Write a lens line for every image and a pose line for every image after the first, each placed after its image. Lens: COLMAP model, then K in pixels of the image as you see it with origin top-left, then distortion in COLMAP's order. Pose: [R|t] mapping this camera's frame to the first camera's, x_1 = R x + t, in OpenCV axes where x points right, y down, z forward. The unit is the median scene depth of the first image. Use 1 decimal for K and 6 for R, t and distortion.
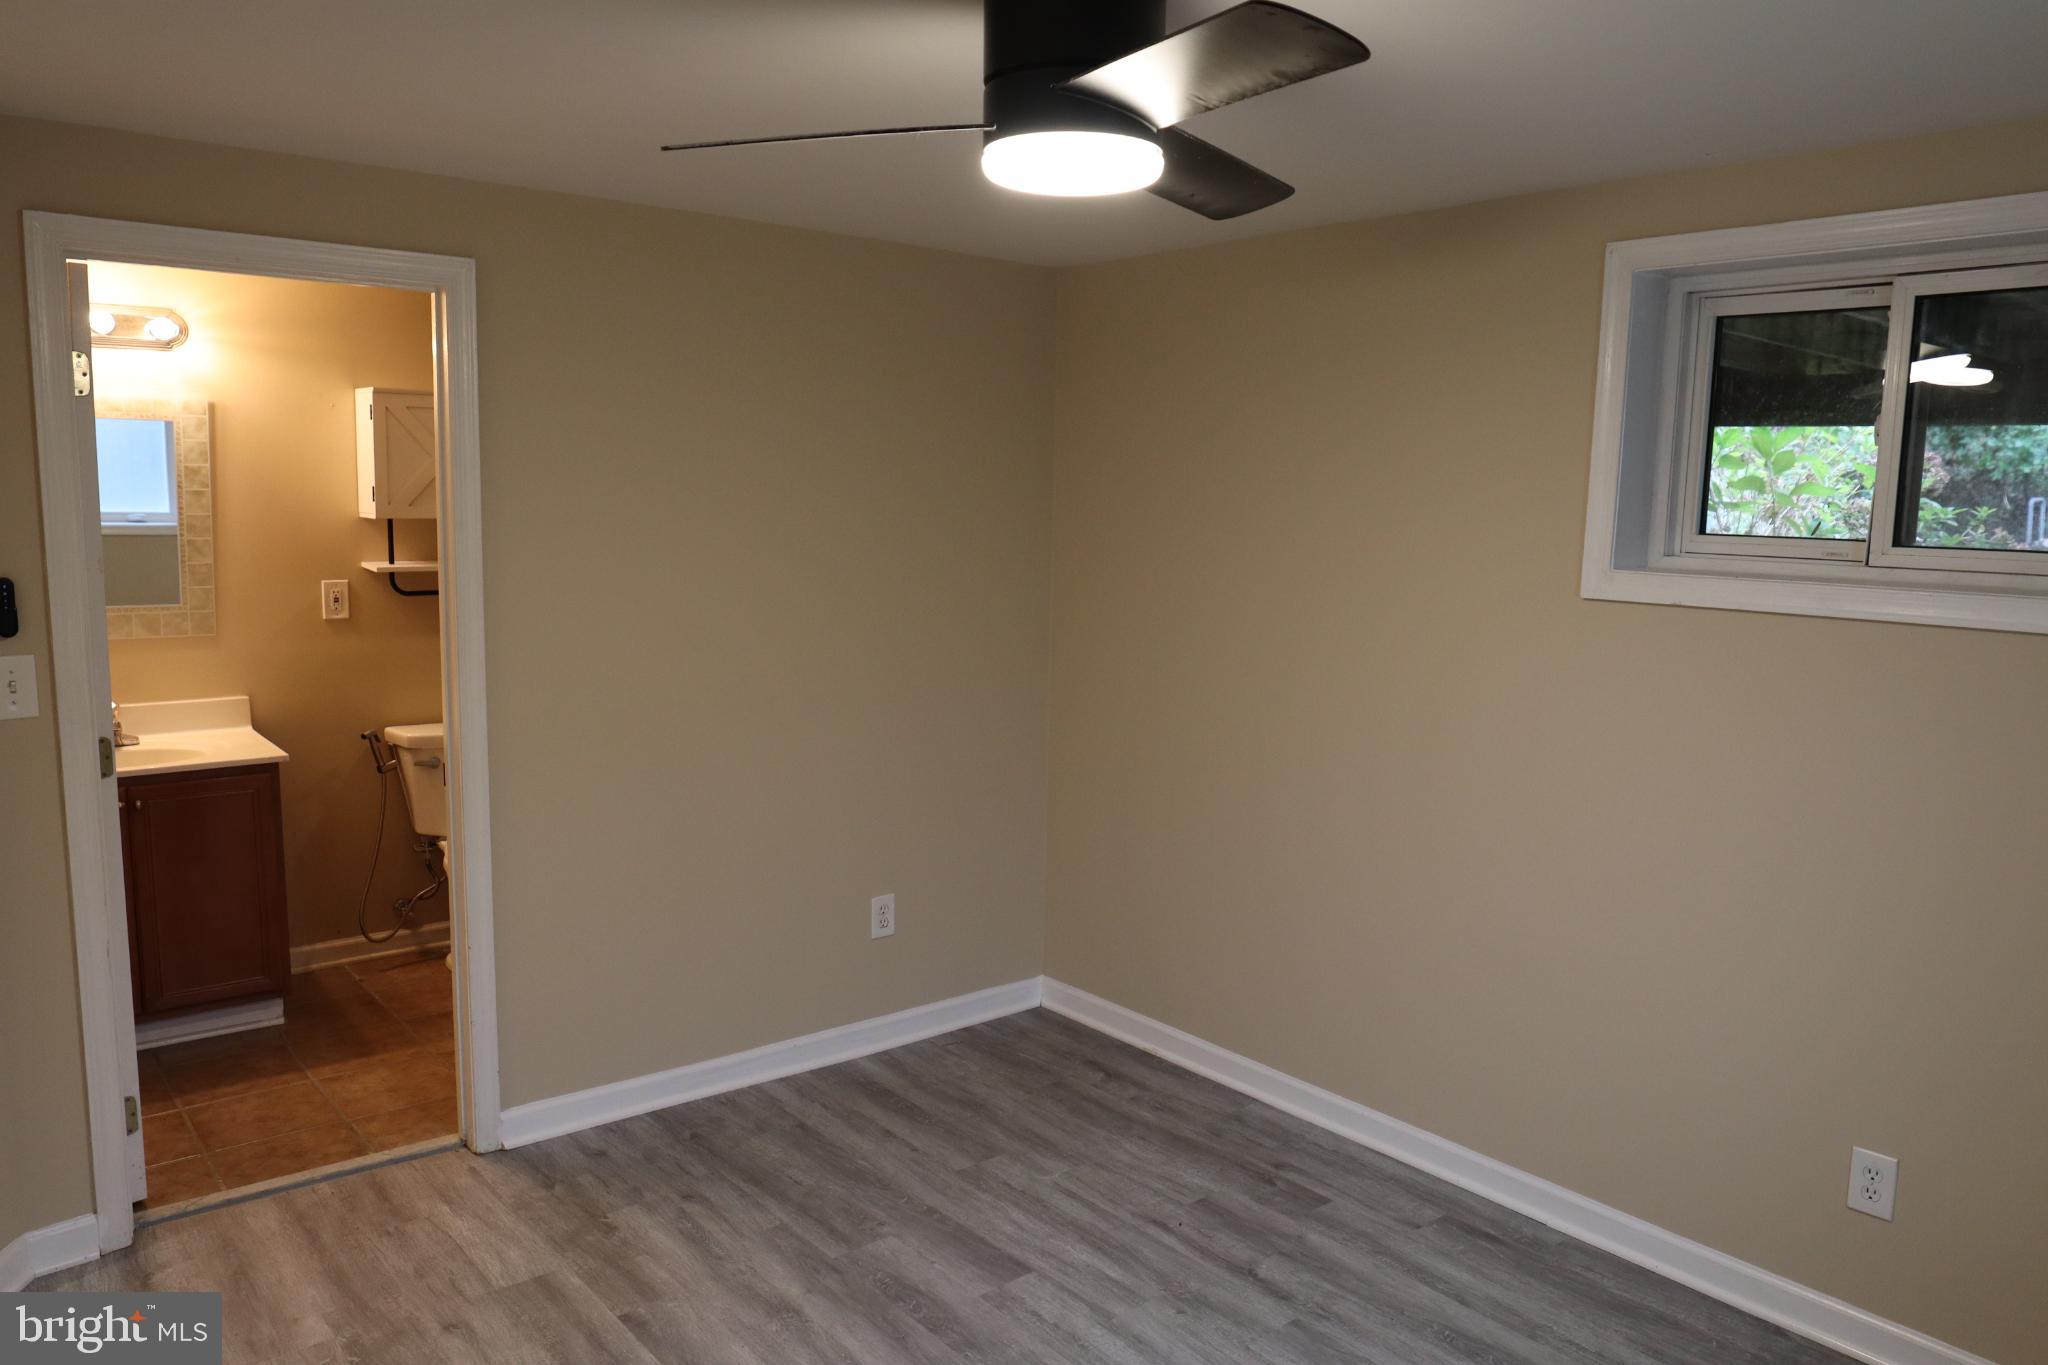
lens RADIAL K [[1422.5, 0, 1035.2], [0, 1422.5, 680.8], [0, 0, 1]] dist [-0.051946, 0.023338]
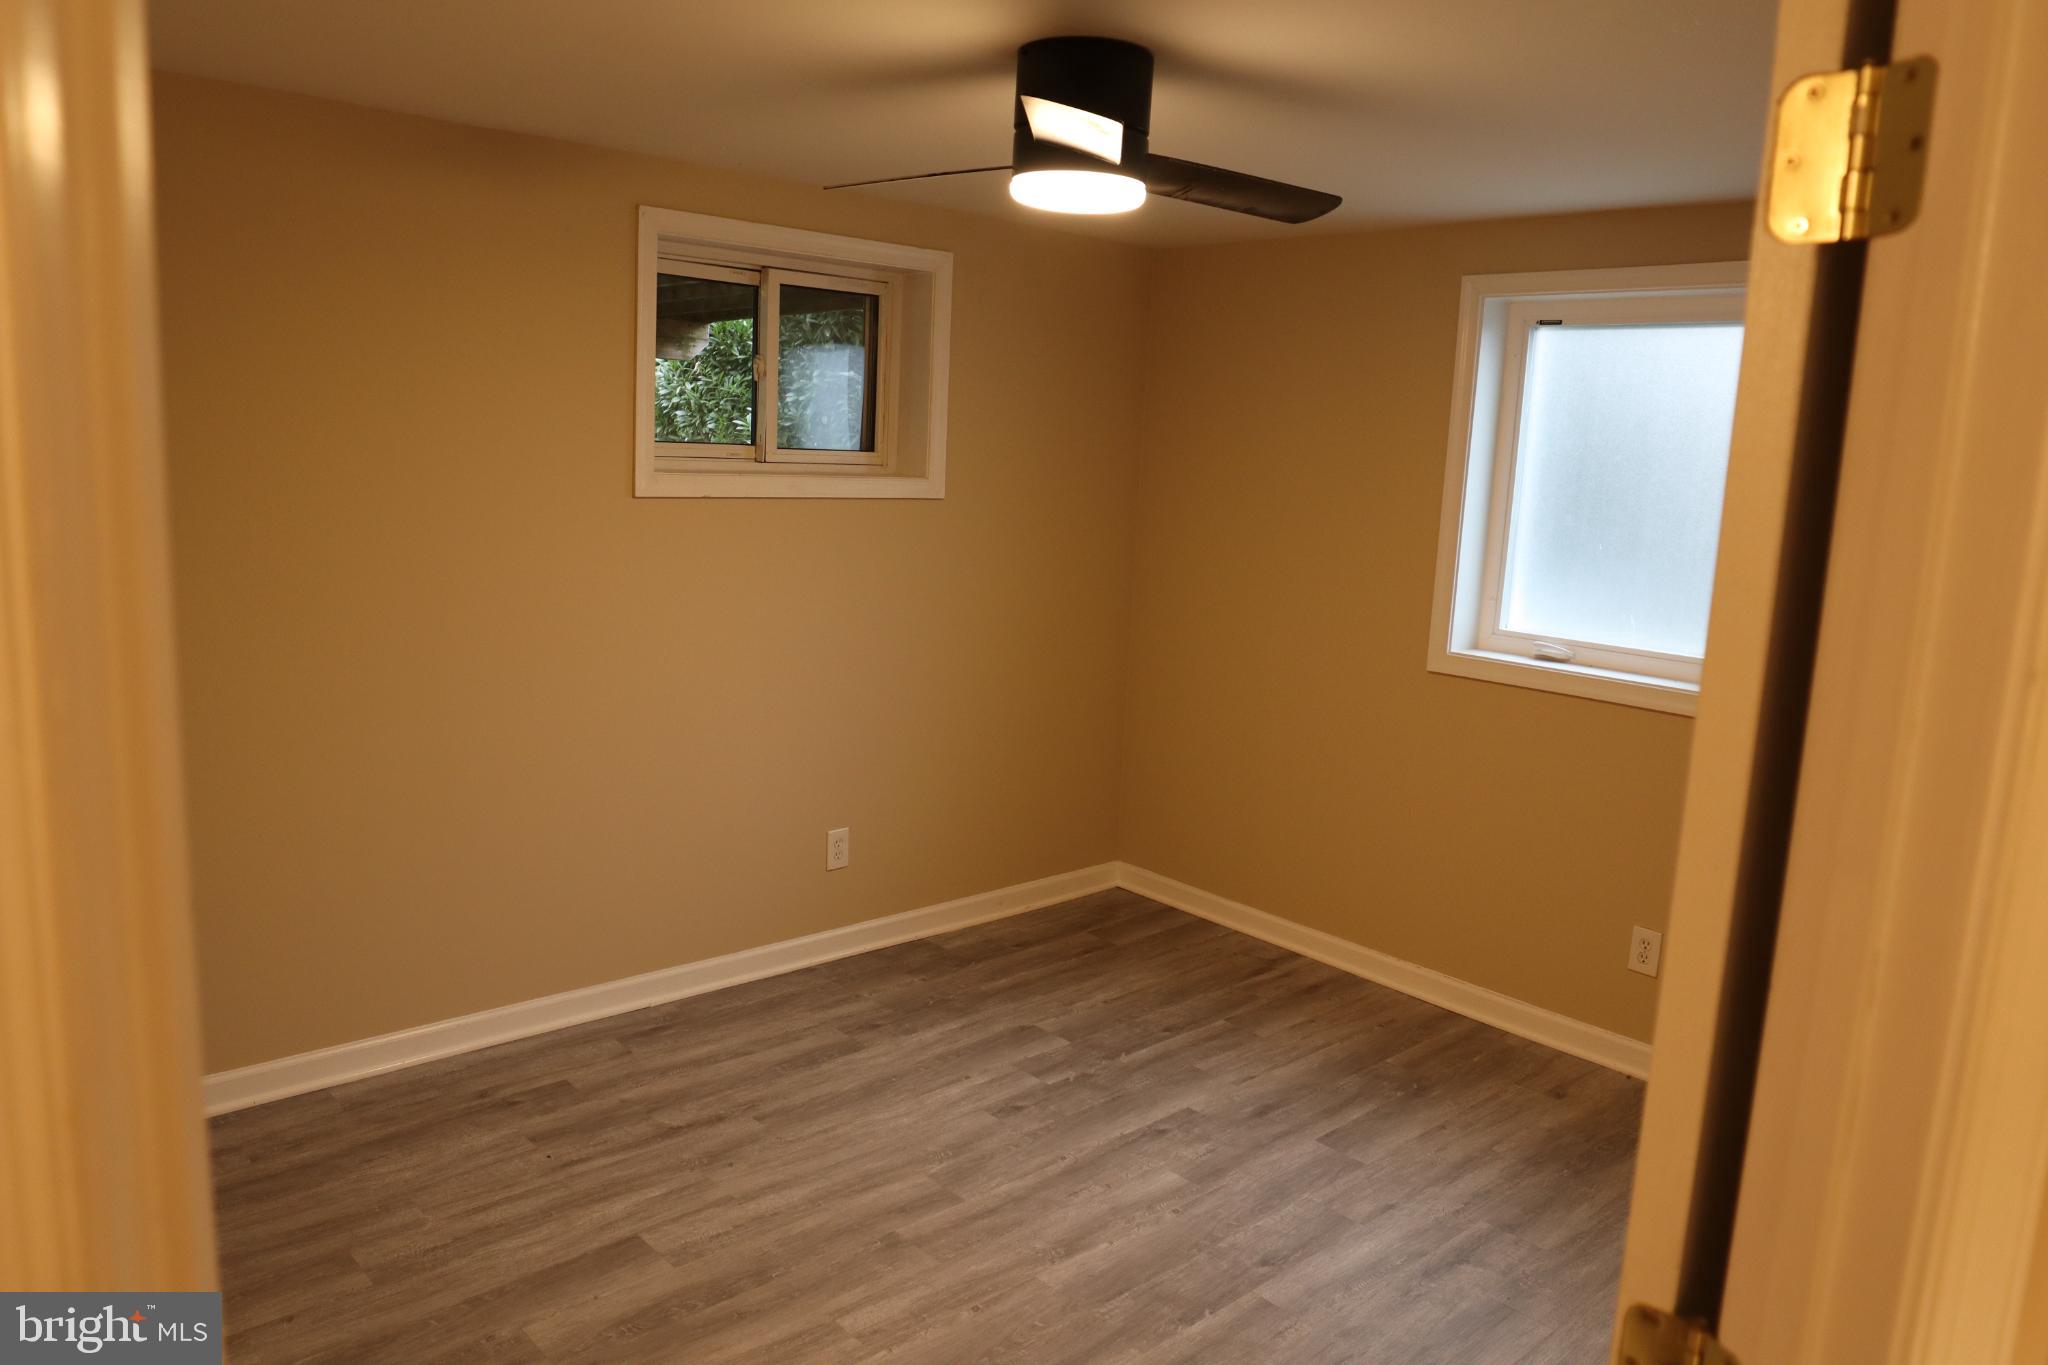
lens RADIAL K [[1422.5, 0, 1029.3], [0, 1422.5, 681.5], [0, 0, 1]] dist [-0.051946, 0.023338]
pose [[-0.037078, -0.191435, 0.980805, -0.822757], [0.086546, 0.977177, 0.193998, -0.106281], [-0.995558, 0.092077, -0.019664, 0.670663]]
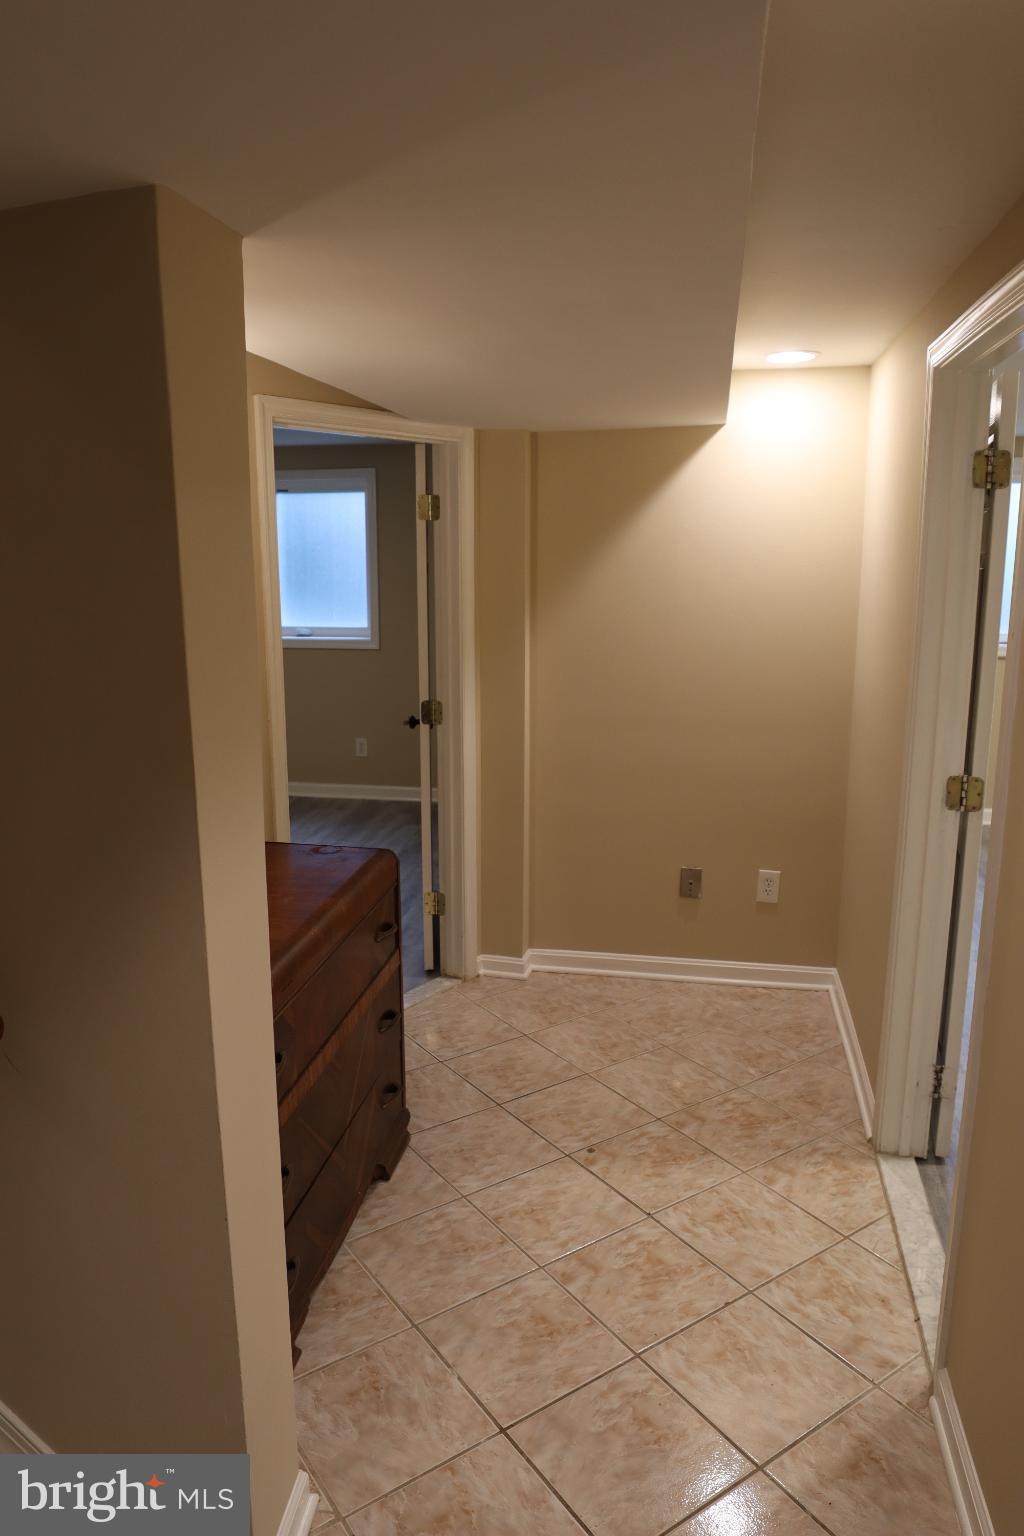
lens RADIAL K [[1066.8, 0, 511.8], [0, 1066.8, 764.0], [0, 0, 1]] dist [-0.051946, 0.023338]
pose [[-0.638601, -0.175238, 0.749320, -1.593519], [0.089734, 0.950127, 0.298675, -0.211587], [-0.764288, 0.257974, -0.591027, 1.235405]]
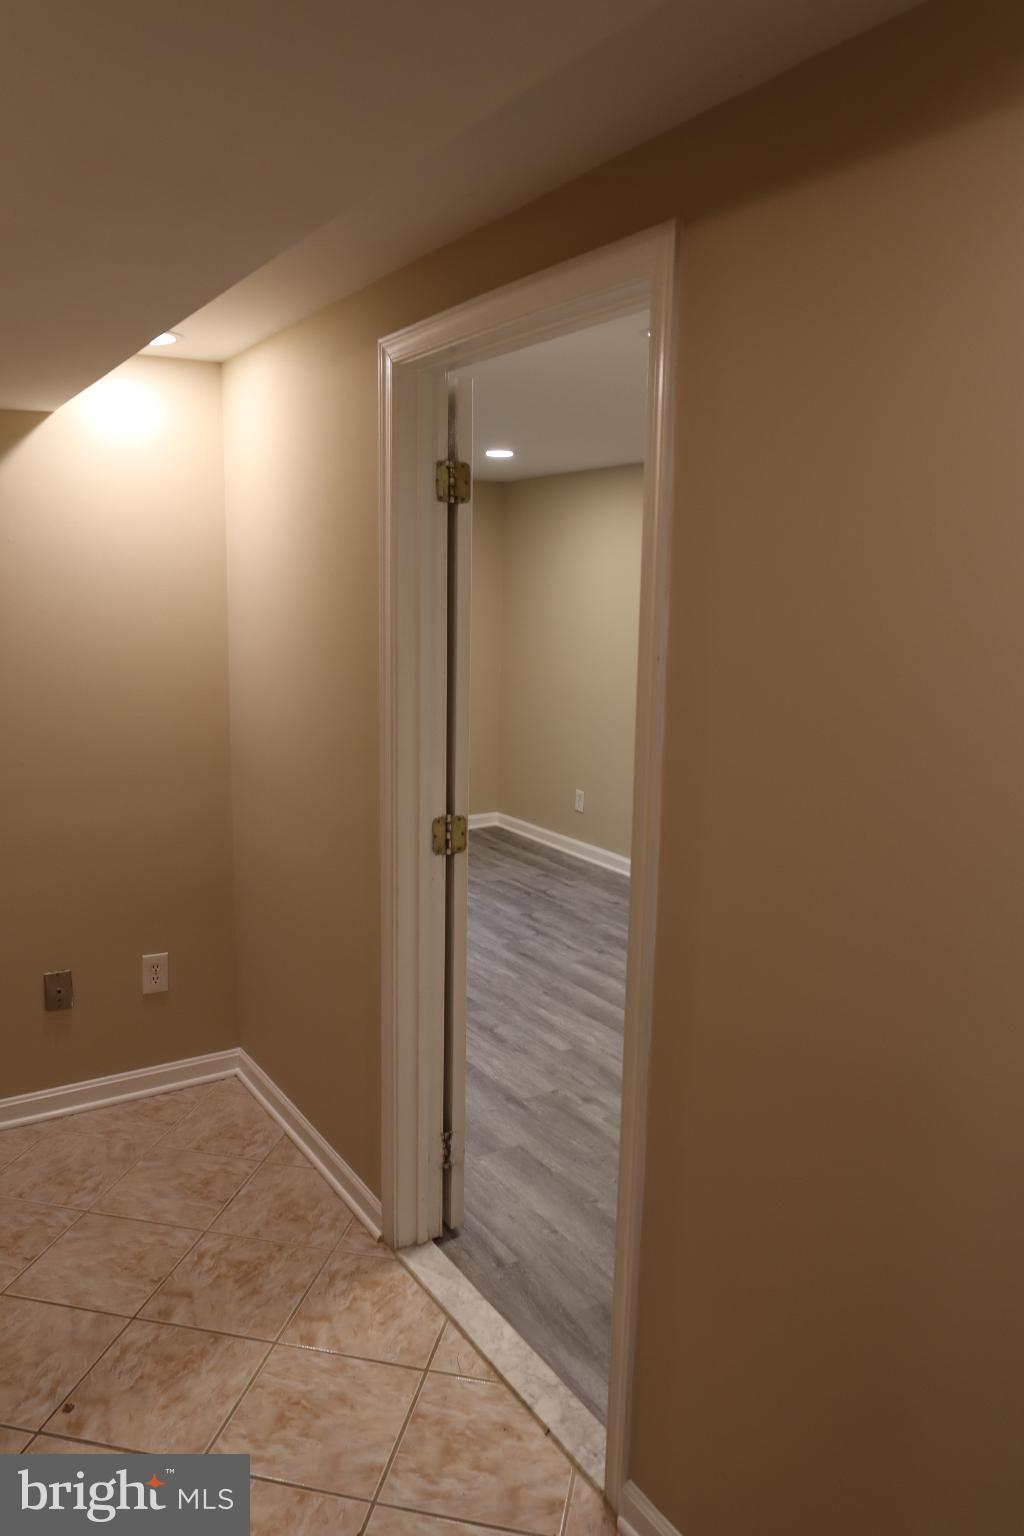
lens RADIAL K [[1066.8, 0, 522.4], [0, 1066.8, 767.3], [0, 0, 1]] dist [-0.051946, 0.023338]
pose [[-0.992249, -0.057261, 0.110289, -1.220623], [-0.021588, 0.953443, 0.300798, -0.176962], [-0.122379, 0.296086, -0.947289, 1.160754]]
